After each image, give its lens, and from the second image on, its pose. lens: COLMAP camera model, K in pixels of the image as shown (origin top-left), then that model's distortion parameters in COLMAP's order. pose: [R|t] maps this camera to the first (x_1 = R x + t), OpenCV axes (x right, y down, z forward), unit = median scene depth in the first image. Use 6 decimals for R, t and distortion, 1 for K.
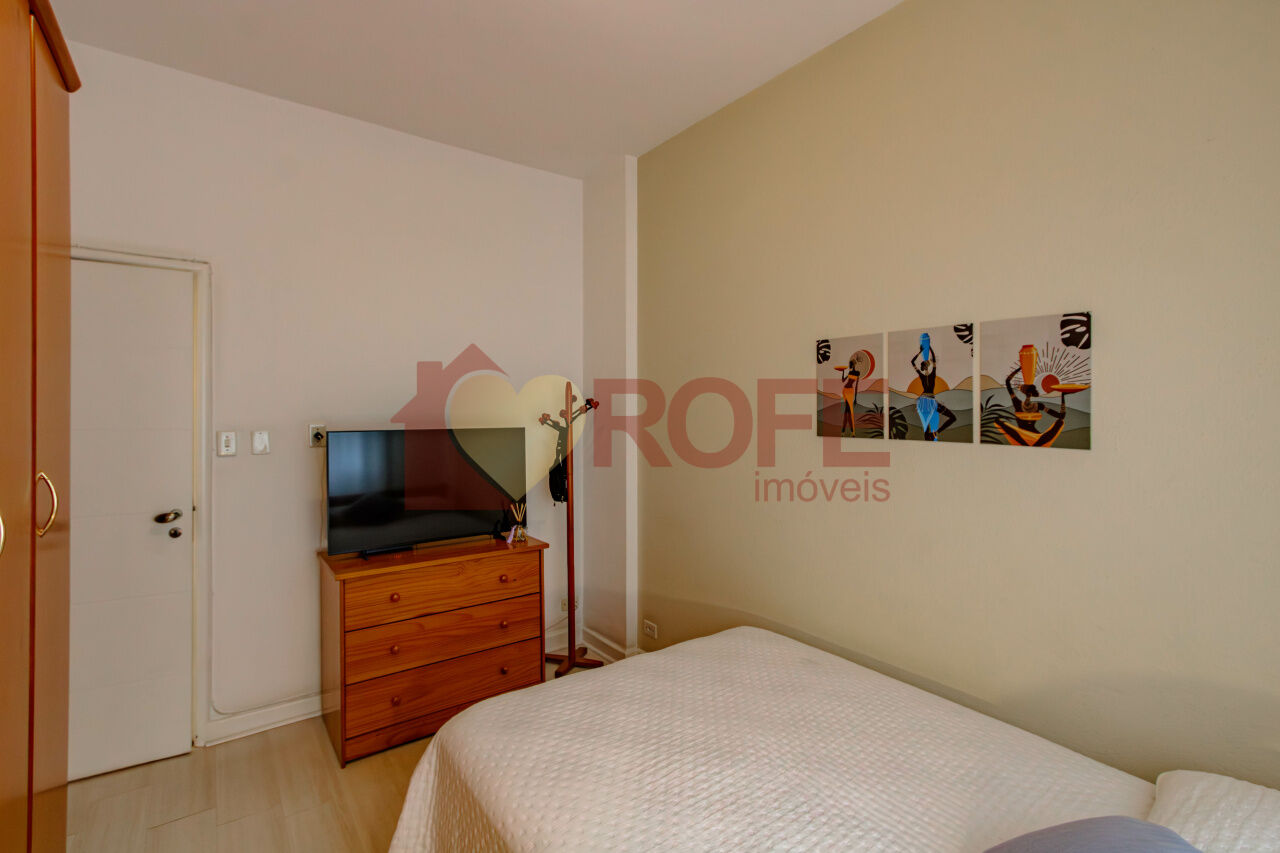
lens RADIAL K [[597.5, 0, 634.5], [0, 597.5, 420.6], [0, 0, 1]] dist [0.013845, -0.000674]
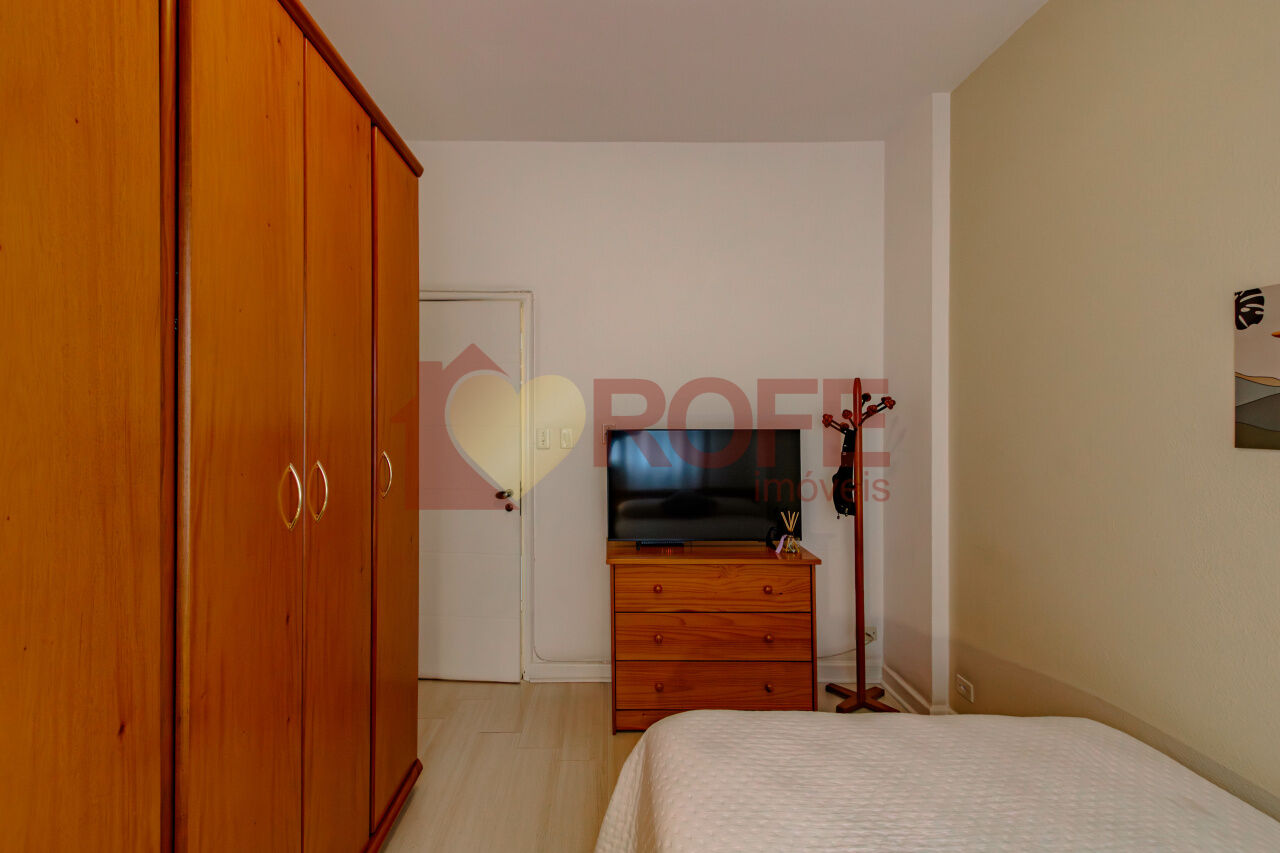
lens RADIAL K [[597.5, 0, 637.8], [0, 597.5, 429.3], [0, 0, 1]] dist [0.013845, -0.000674]
pose [[0.802295, 0.012058, -0.596806, 0.184893], [-0.010217, 0.999927, 0.006467, 0.009254], [0.596840, 0.000909, 0.802360, 0.133674]]
